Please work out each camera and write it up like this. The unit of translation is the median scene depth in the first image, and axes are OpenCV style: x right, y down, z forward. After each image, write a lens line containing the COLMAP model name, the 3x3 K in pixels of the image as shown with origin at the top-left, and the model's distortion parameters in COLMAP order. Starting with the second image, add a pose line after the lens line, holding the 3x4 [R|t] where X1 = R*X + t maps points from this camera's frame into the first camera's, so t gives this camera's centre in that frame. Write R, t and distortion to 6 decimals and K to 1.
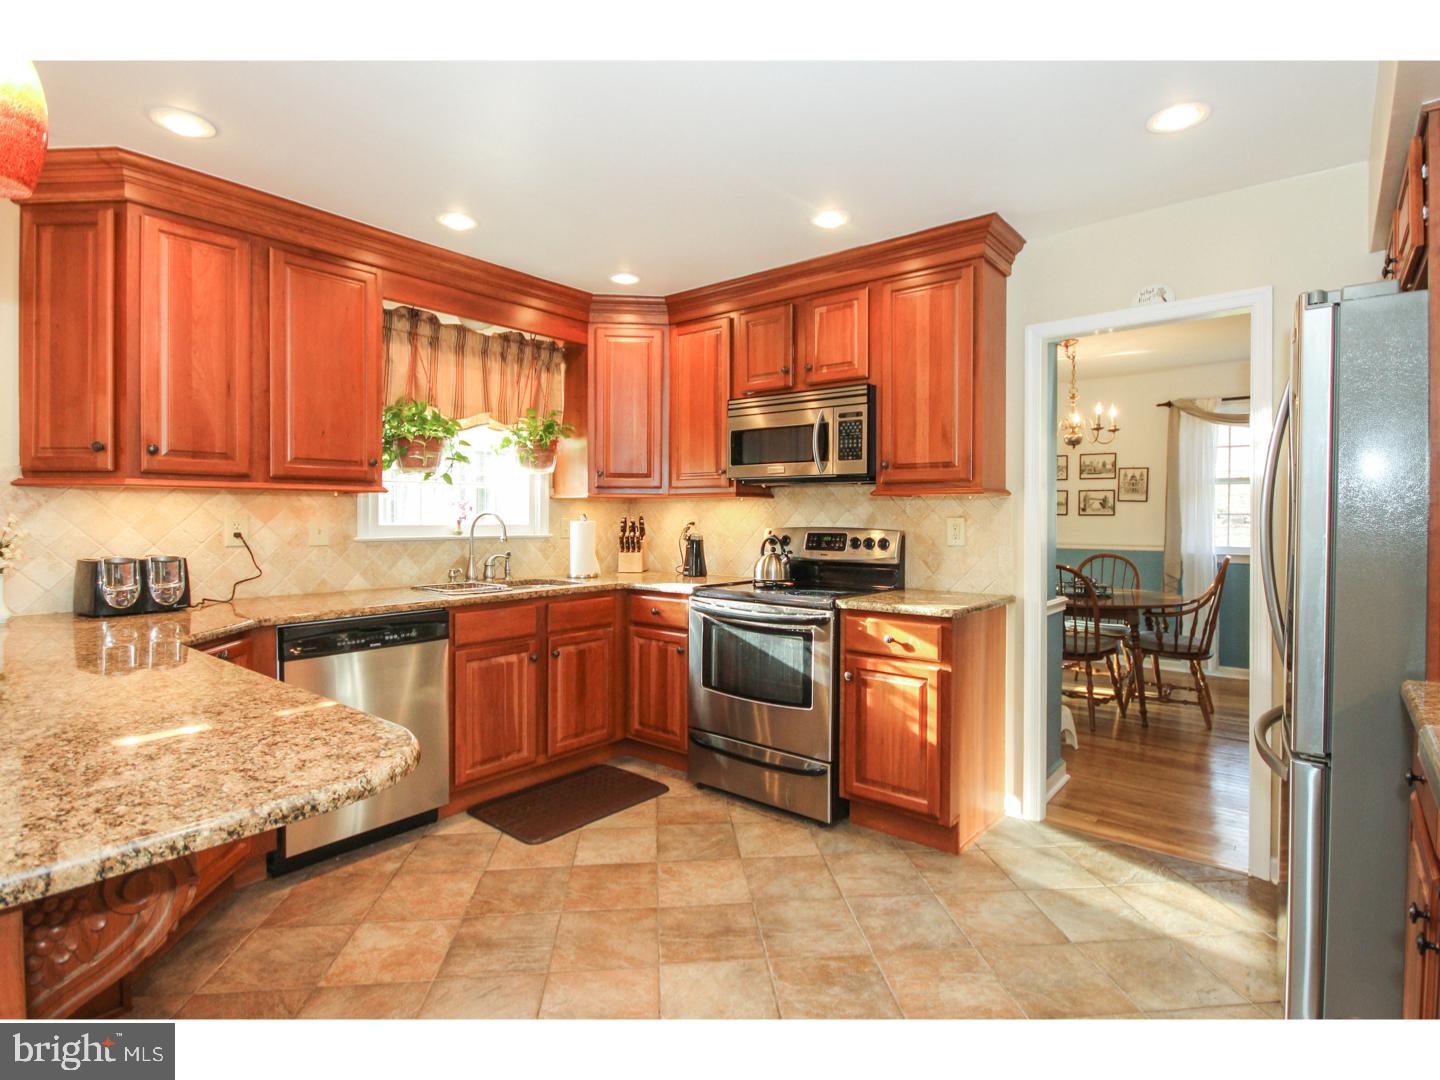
lens RADIAL K [[731.4, 0, 720.8], [0, 731.4, 507.6], [0, 0, 1]] dist [0.000617, 0.000221]
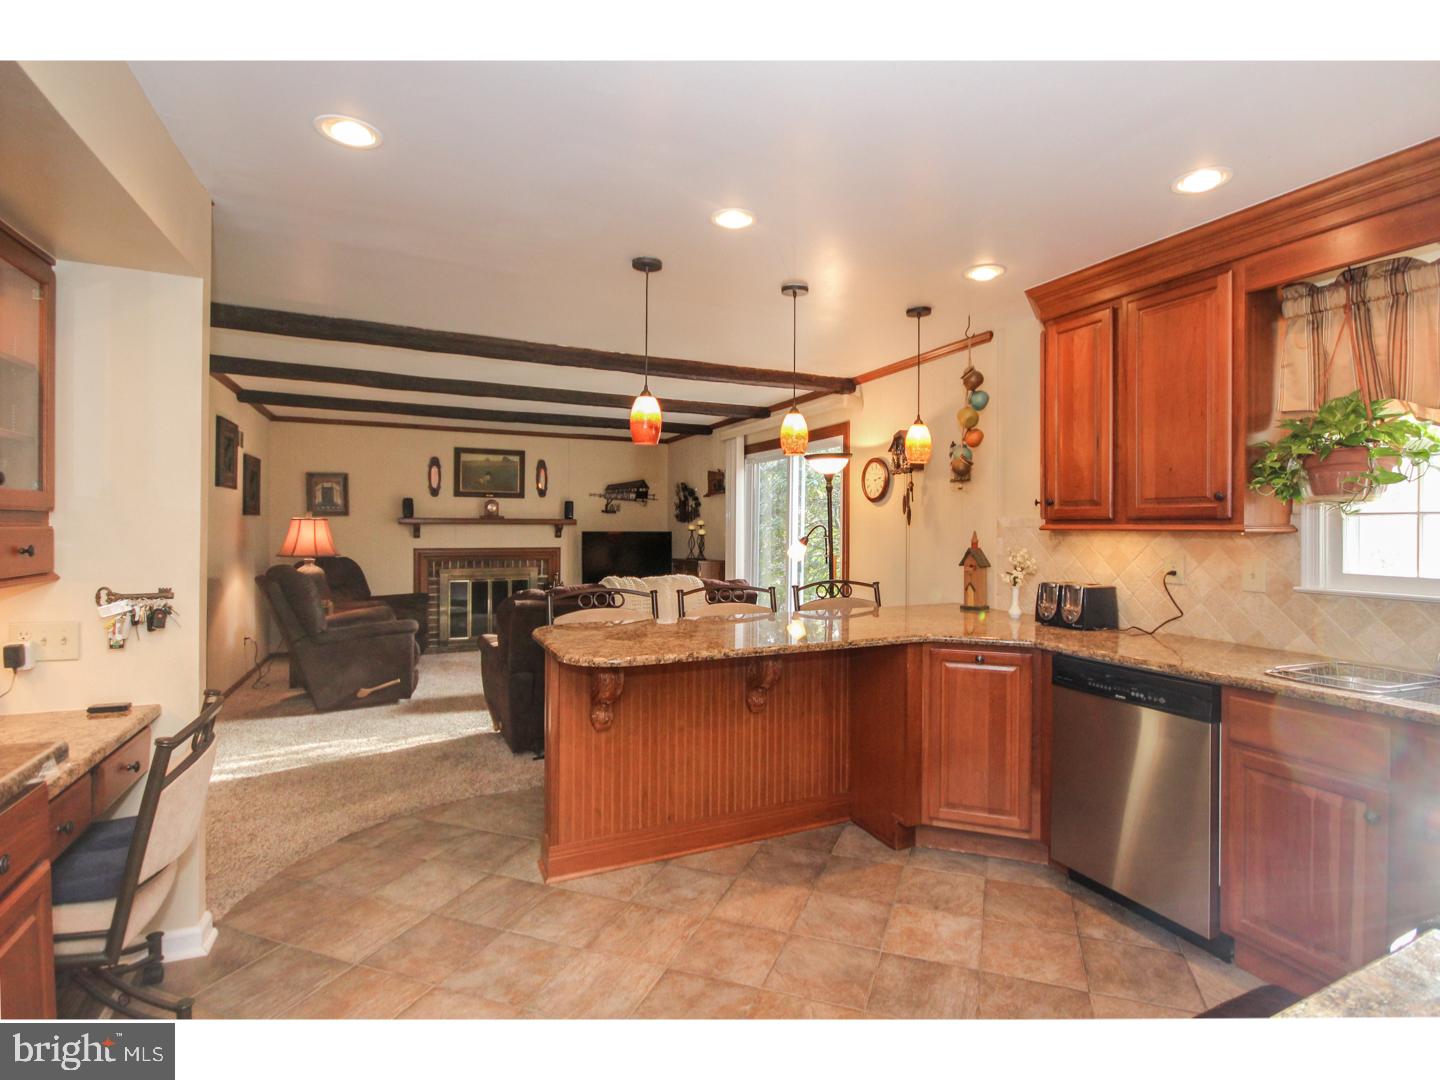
lens RADIAL K [[657.5, 0, 721.3], [0, 657.5, 521.0], [0, 0, 1]] dist [-0.000243, -0.000028]
pose [[-0.421166, -0.018037, -0.906804, 0.449761], [0.003563, 0.999762, -0.021541, -0.018724], [0.906977, -0.012303, -0.421001, 0.788665]]
